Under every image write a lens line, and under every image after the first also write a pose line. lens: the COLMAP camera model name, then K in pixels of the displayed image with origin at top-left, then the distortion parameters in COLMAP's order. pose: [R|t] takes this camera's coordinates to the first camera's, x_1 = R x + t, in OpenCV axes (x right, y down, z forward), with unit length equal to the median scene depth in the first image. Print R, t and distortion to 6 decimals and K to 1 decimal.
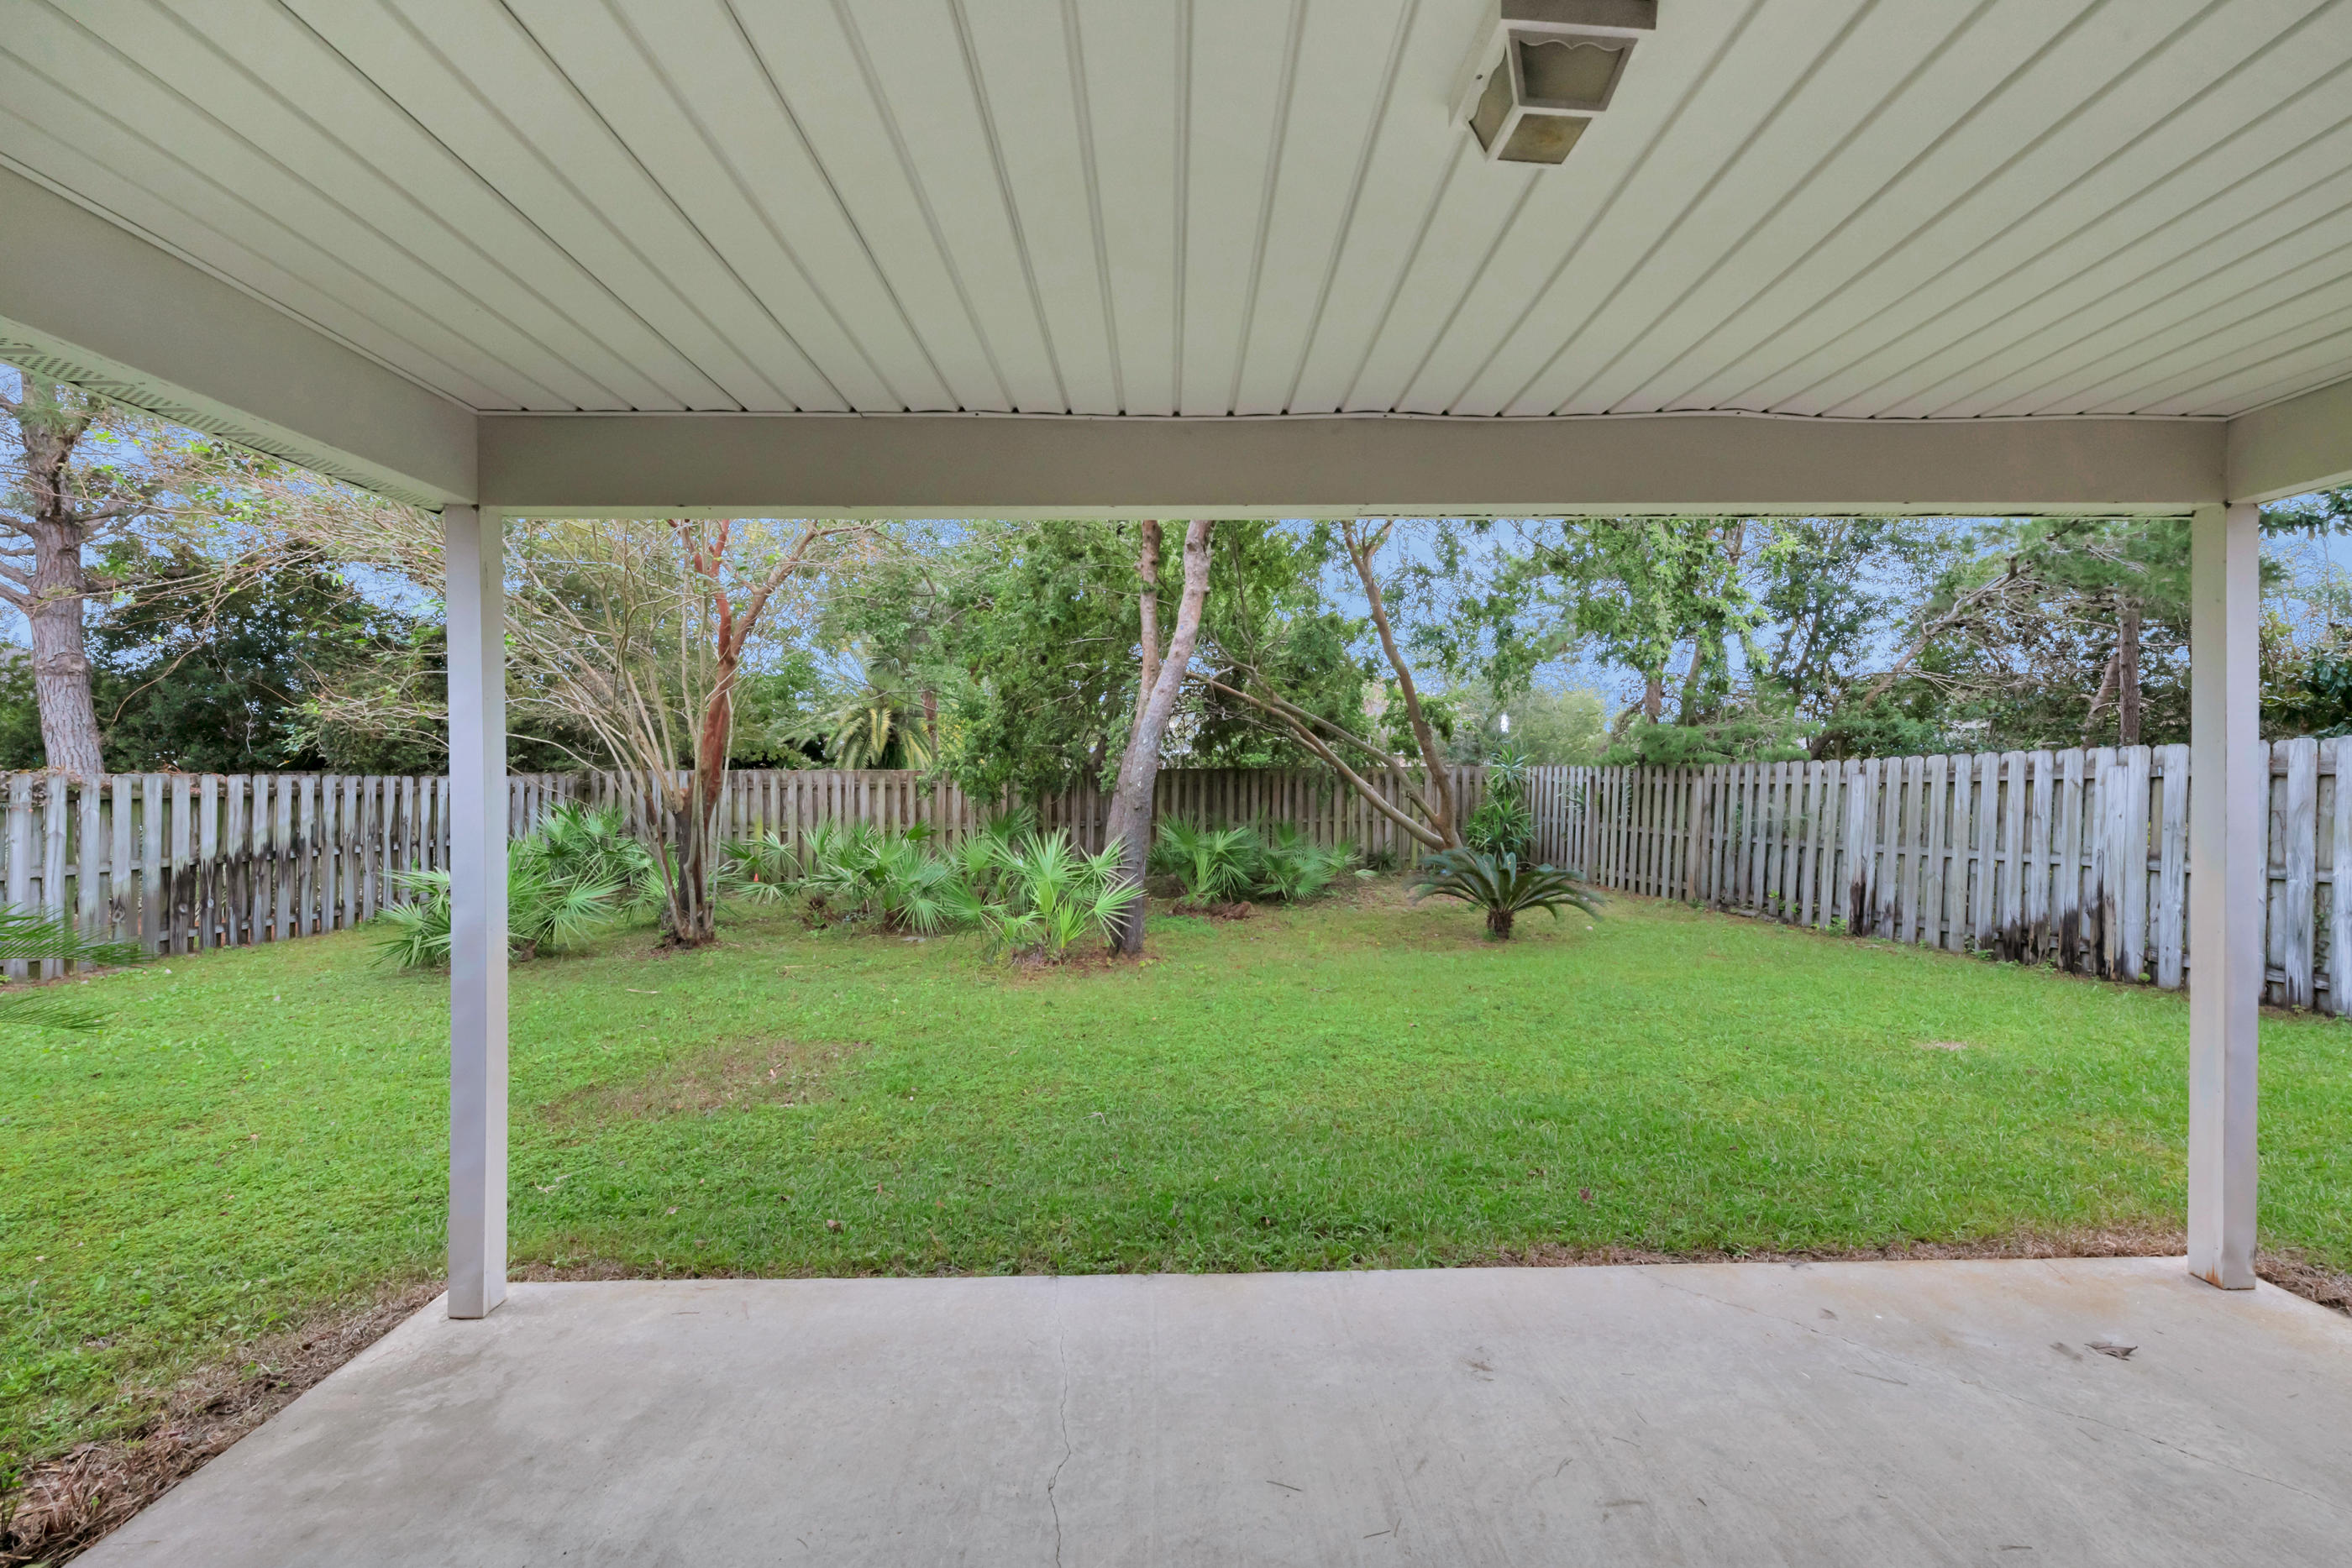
lens RADIAL K [[957.8, 0, 1187.4], [0, 957.8, 773.7], [0, 0, 1]] dist [0.002714, -0.004262]
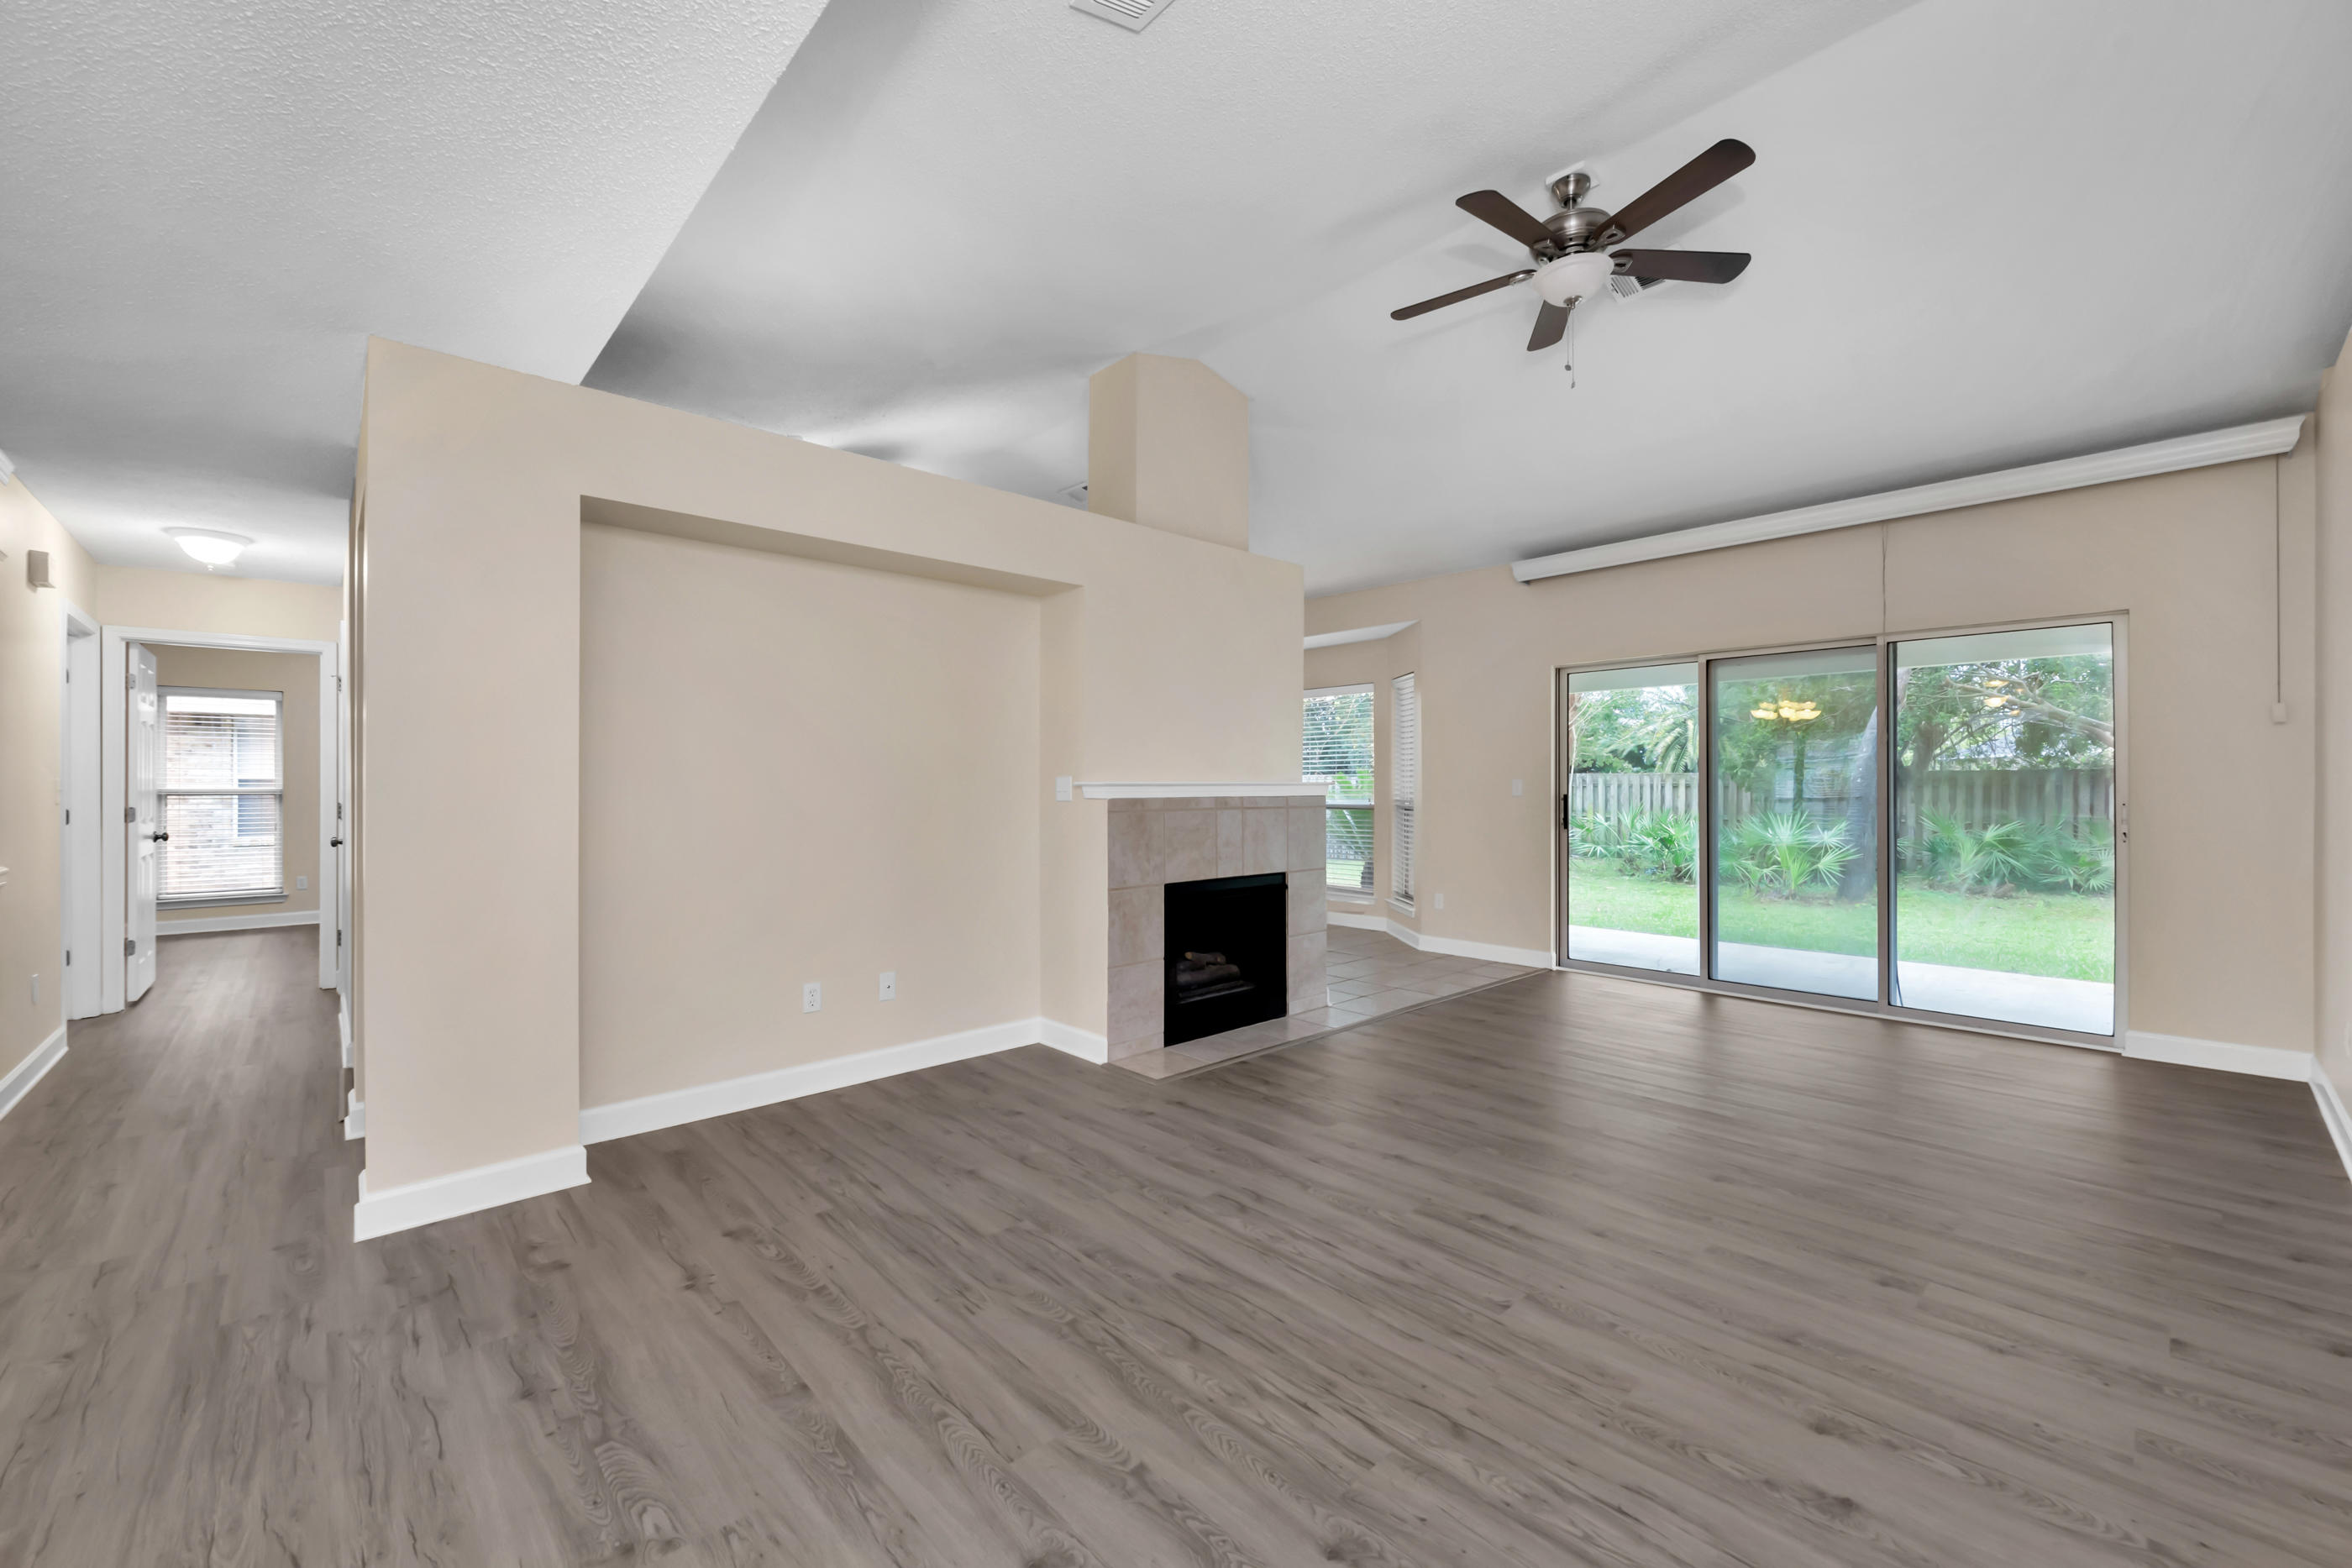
lens RADIAL K [[957.8, 0, 1185.0], [0, 957.8, 767.7], [0, 0, 1]] dist [0.002714, -0.004262]
pose [[0.682514, -0.010157, -0.730802, 0.156146], [0.000501, 0.999910, -0.013429, 0.005621], [0.730873, 0.008799, 0.682457, -0.352839]]
